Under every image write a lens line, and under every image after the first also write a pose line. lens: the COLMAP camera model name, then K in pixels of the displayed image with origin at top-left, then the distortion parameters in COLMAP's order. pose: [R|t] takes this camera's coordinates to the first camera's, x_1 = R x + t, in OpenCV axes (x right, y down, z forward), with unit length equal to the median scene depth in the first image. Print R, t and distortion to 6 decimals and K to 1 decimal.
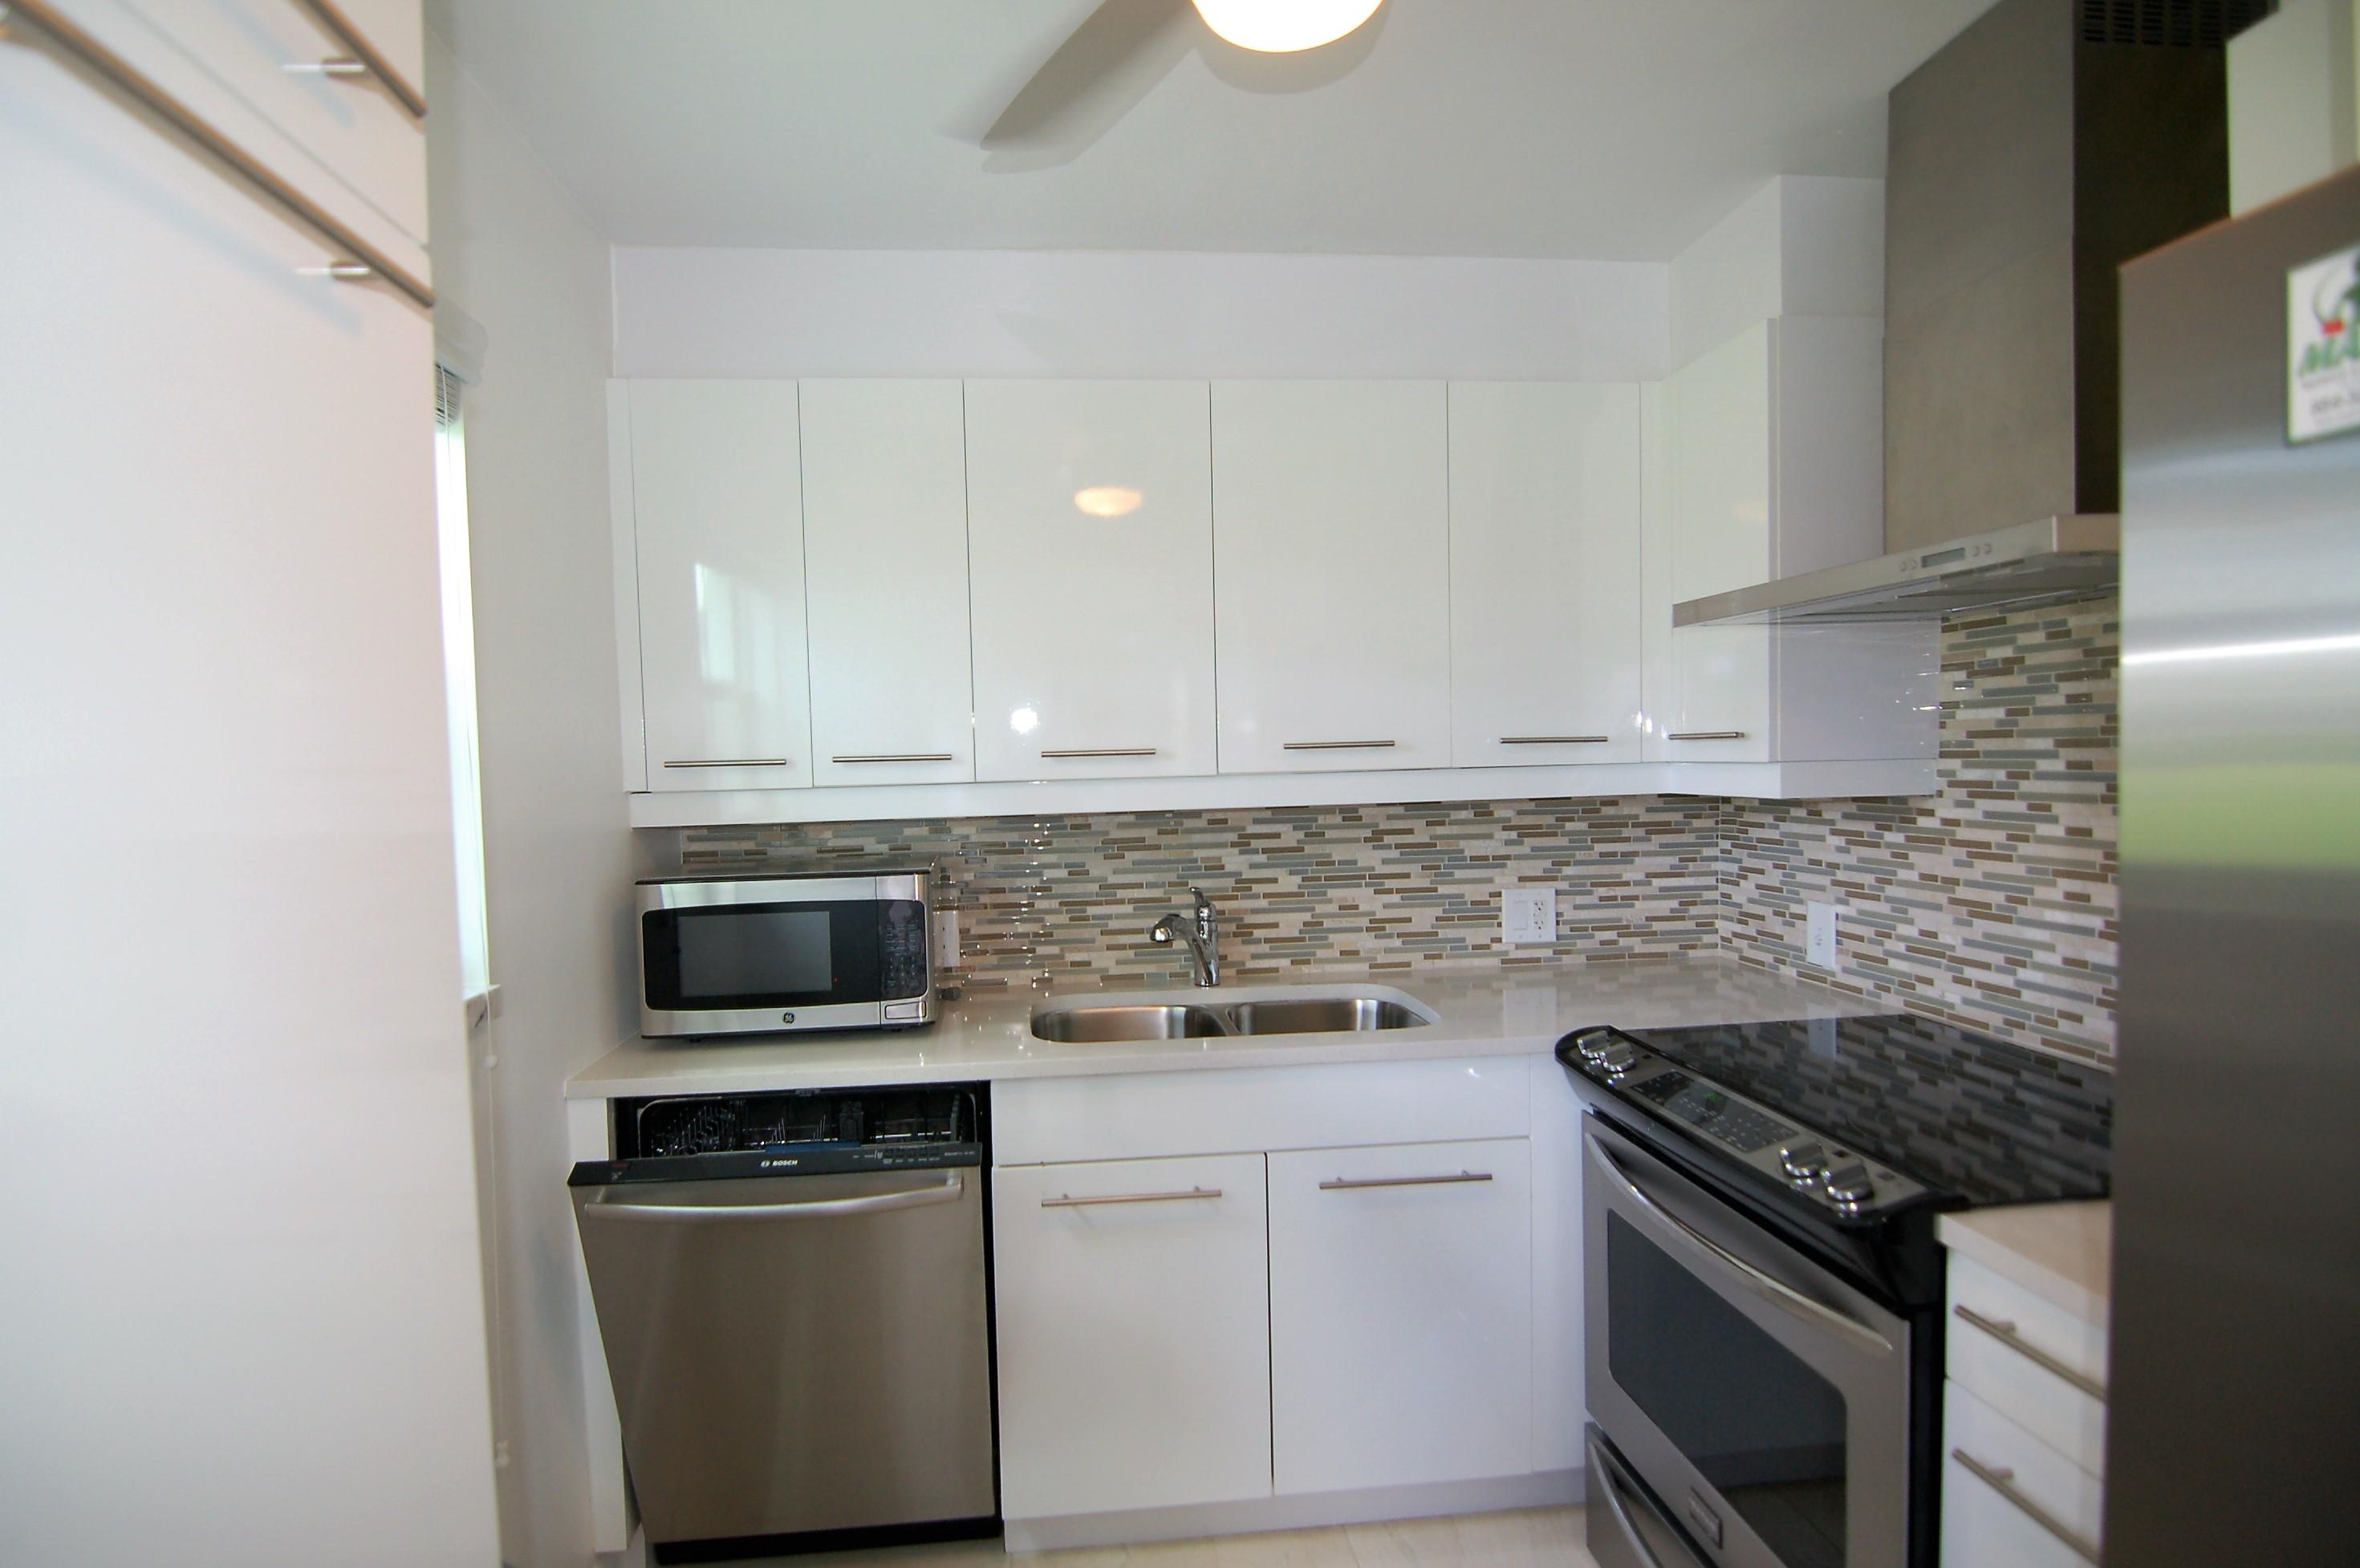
lens RADIAL K [[1130.1, 0, 1164.1], [0, 1130.1, 782.5], [0, 0, 1]] dist [-0.008292, -0.007307]
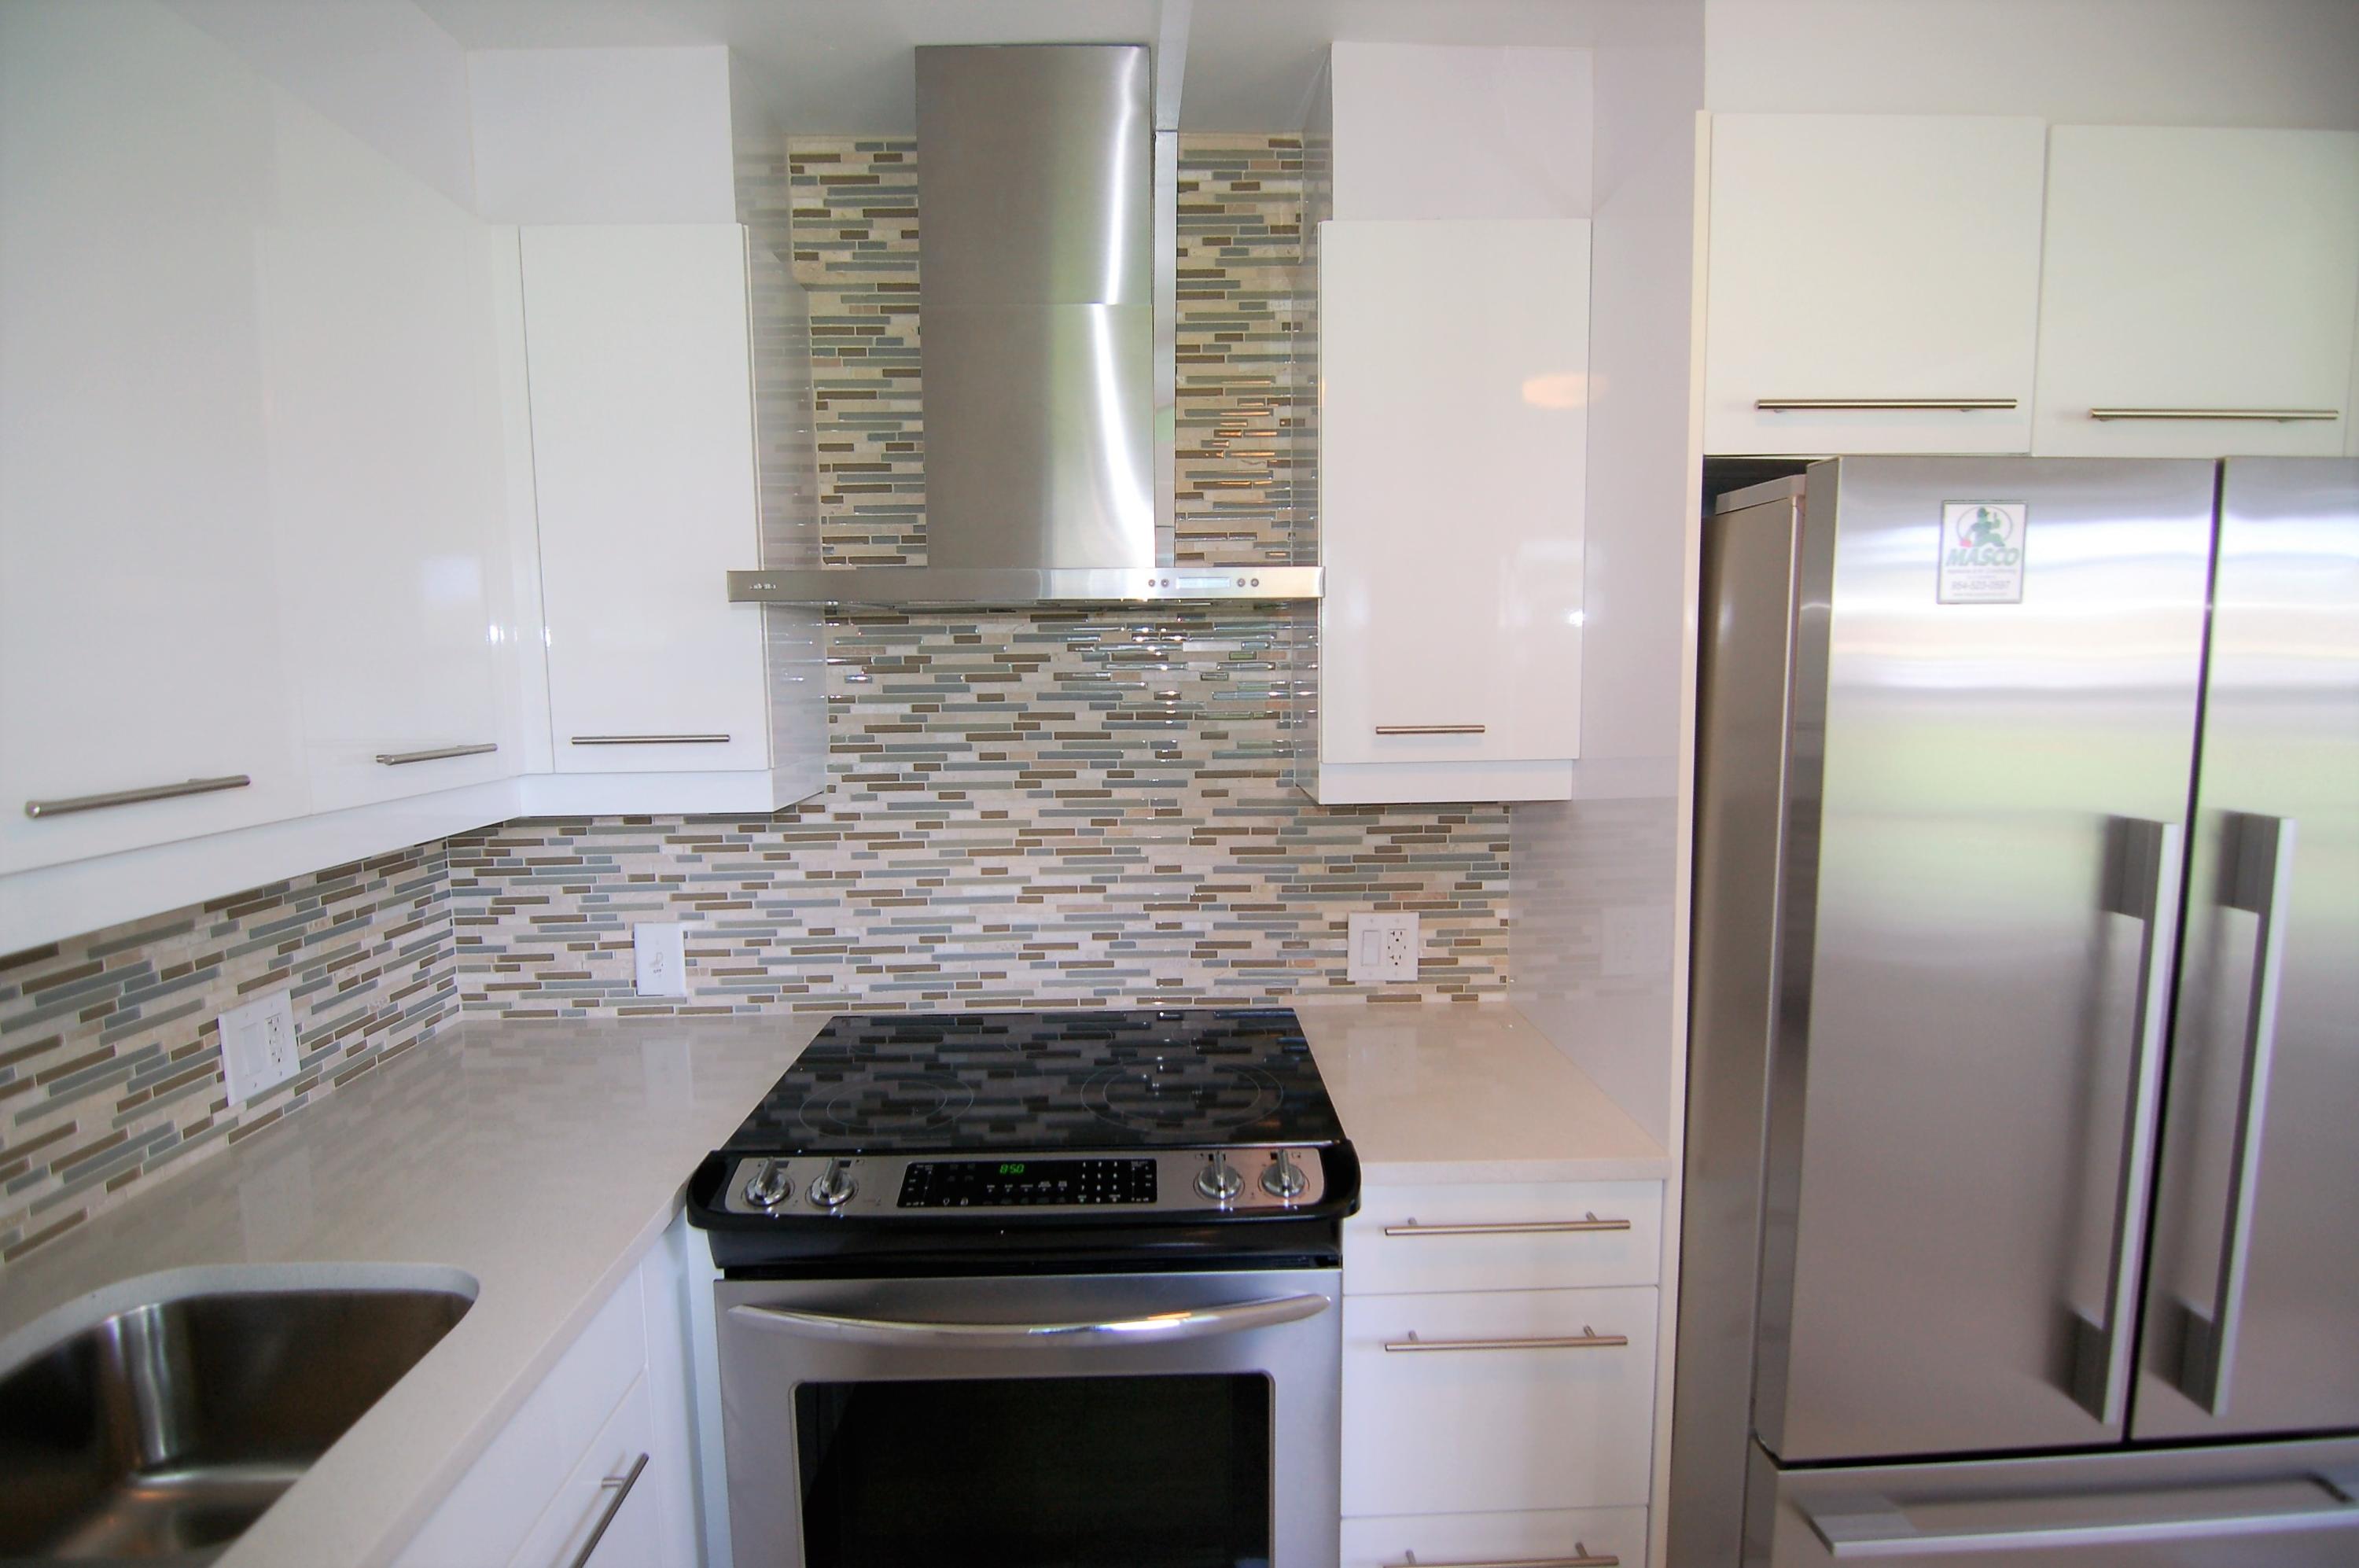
lens RADIAL K [[1129.6, 0, 1163.6], [0, 1129.6, 782.5], [0, 0, 1]] dist [-0.008292, -0.007307]
pose [[0.097337, -0.082146, 0.991856, -0.217494], [0.038727, 0.996146, 0.078701, -0.051293], [-0.994498, 0.030751, 0.100143, 0.503518]]
